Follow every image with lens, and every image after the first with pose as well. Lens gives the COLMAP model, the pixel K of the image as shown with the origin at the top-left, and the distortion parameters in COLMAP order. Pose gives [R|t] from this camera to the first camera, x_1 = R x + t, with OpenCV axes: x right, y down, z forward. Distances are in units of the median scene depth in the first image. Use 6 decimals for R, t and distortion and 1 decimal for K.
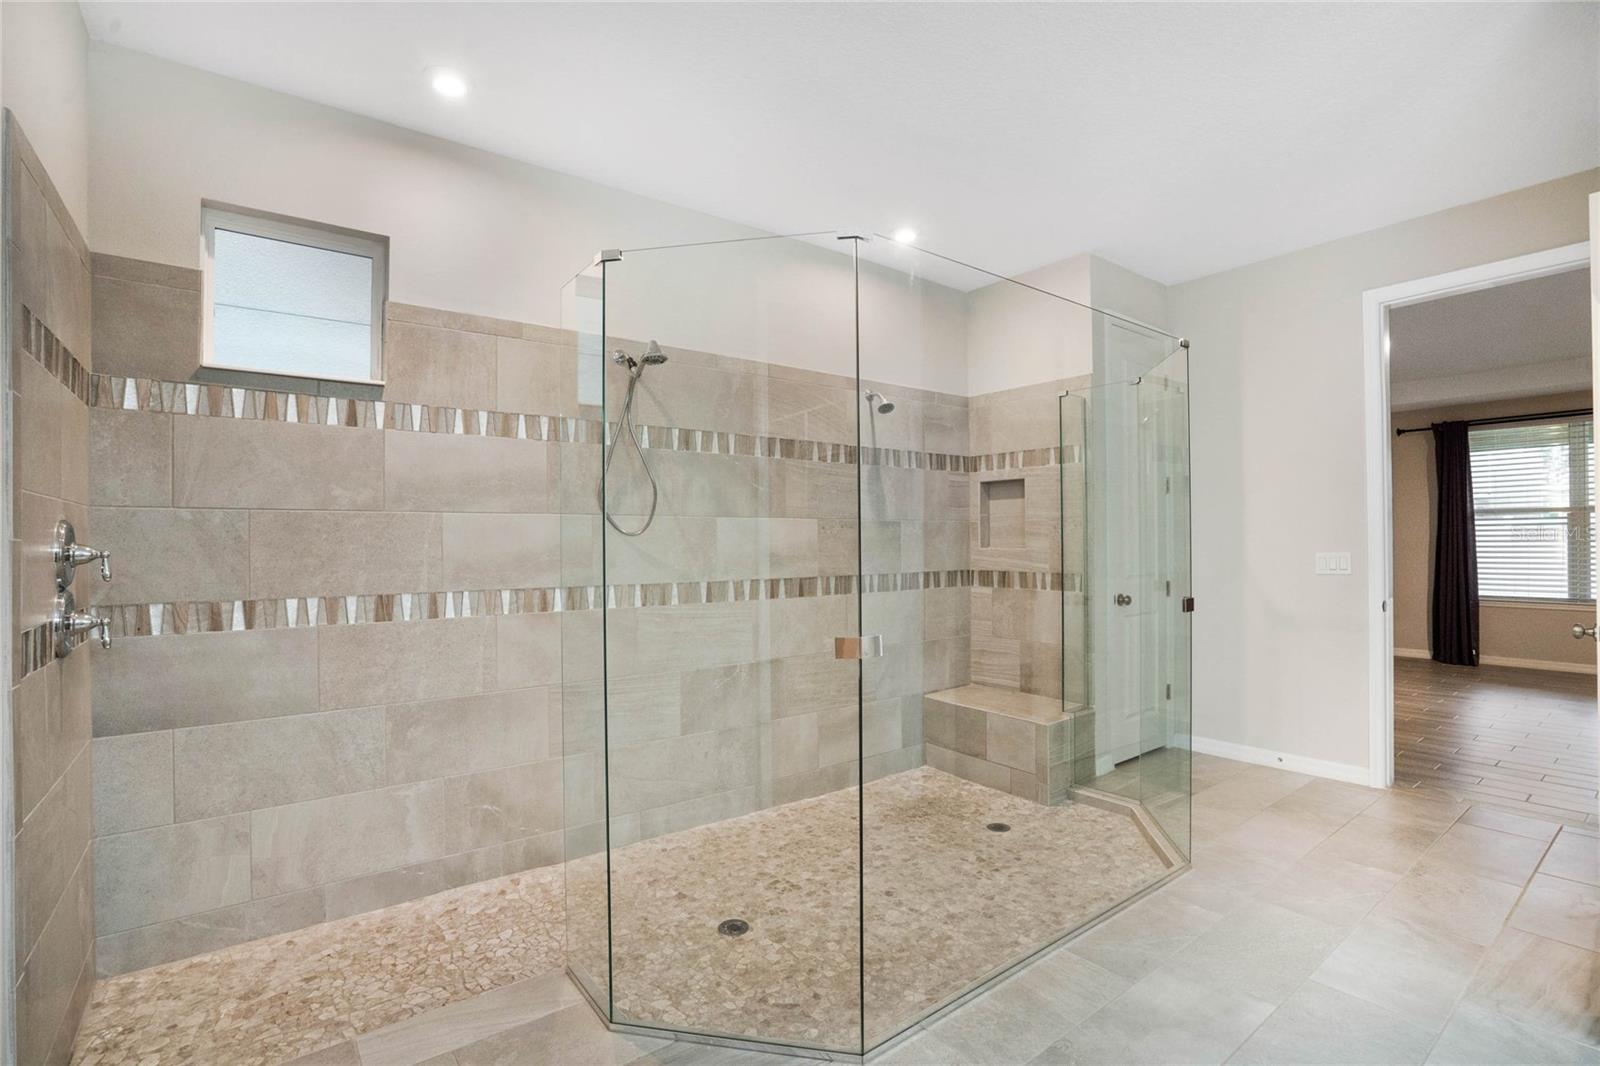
lens RADIAL K [[744.4, 0, 793.9], [0, 744.4, 539.4], [0, 0, 1]] dist [-0.059701, 0.023375]
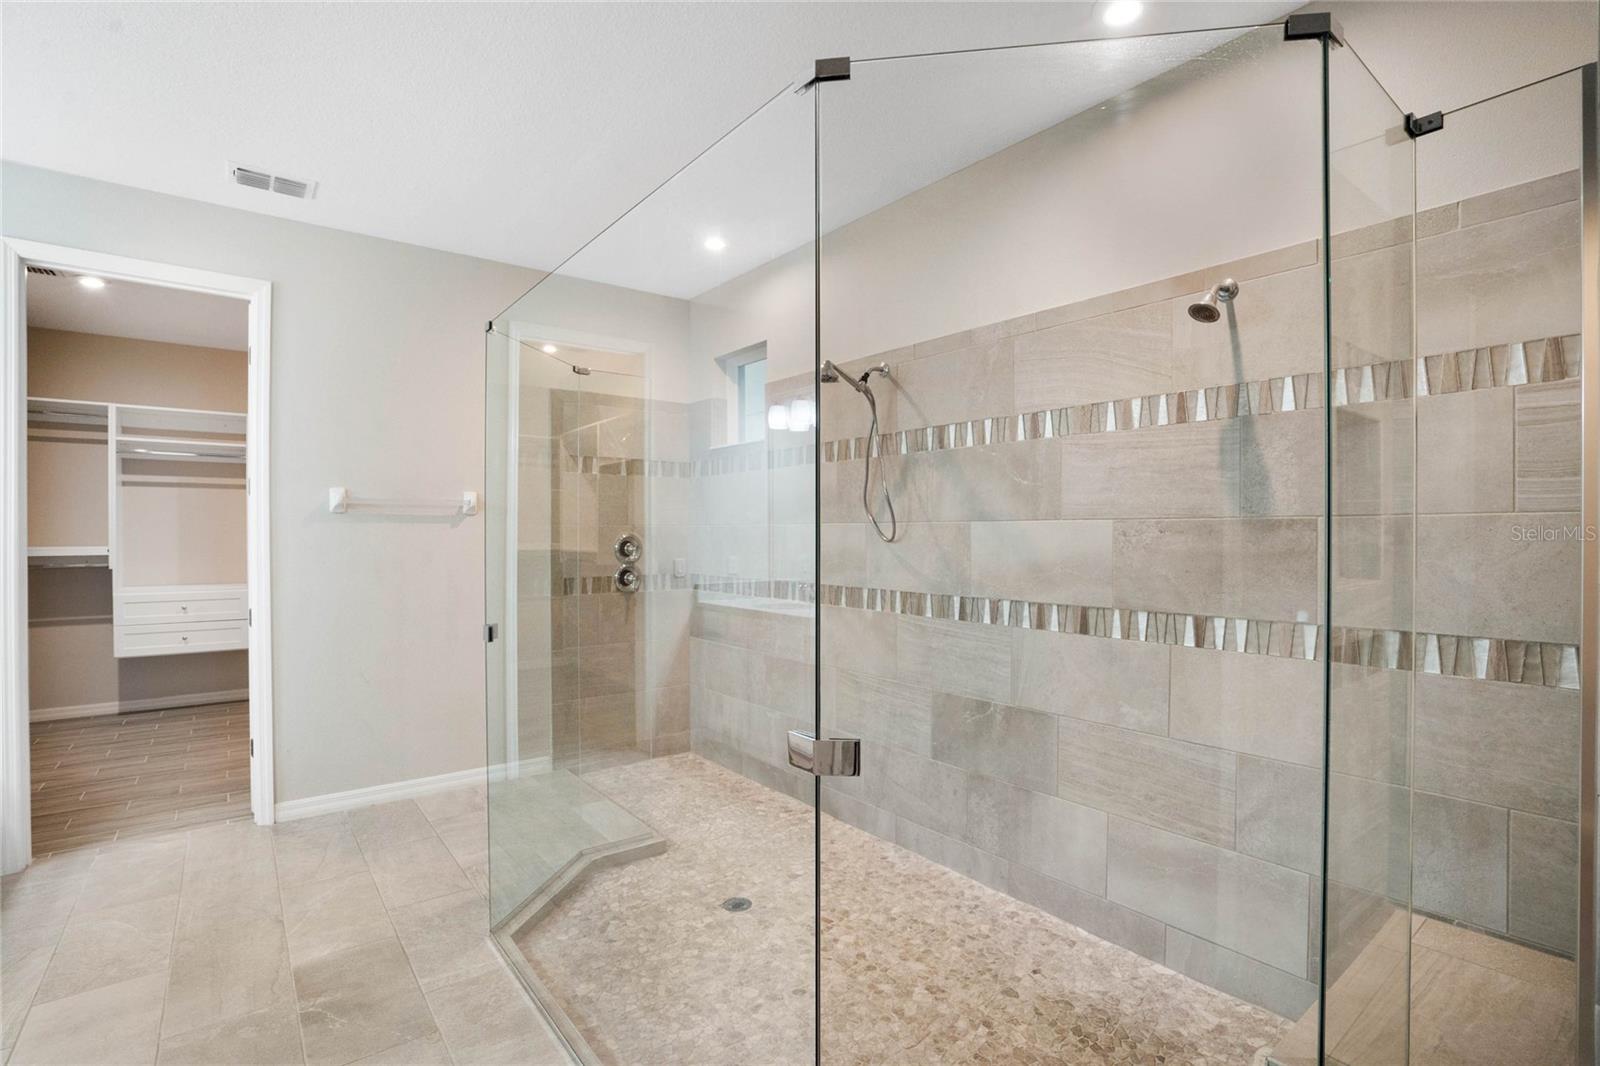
lens RADIAL K [[744.4, 0, 793.9], [0, 744.4, 539.4], [0, 0, 1]] dist [-0.059701, 0.023375]
pose [[0.017603, 0.015724, -0.999721, 0.768208], [0.005179, 0.999861, 0.015817, -0.025105], [0.999832, -0.005456, 0.017519, 0.814678]]
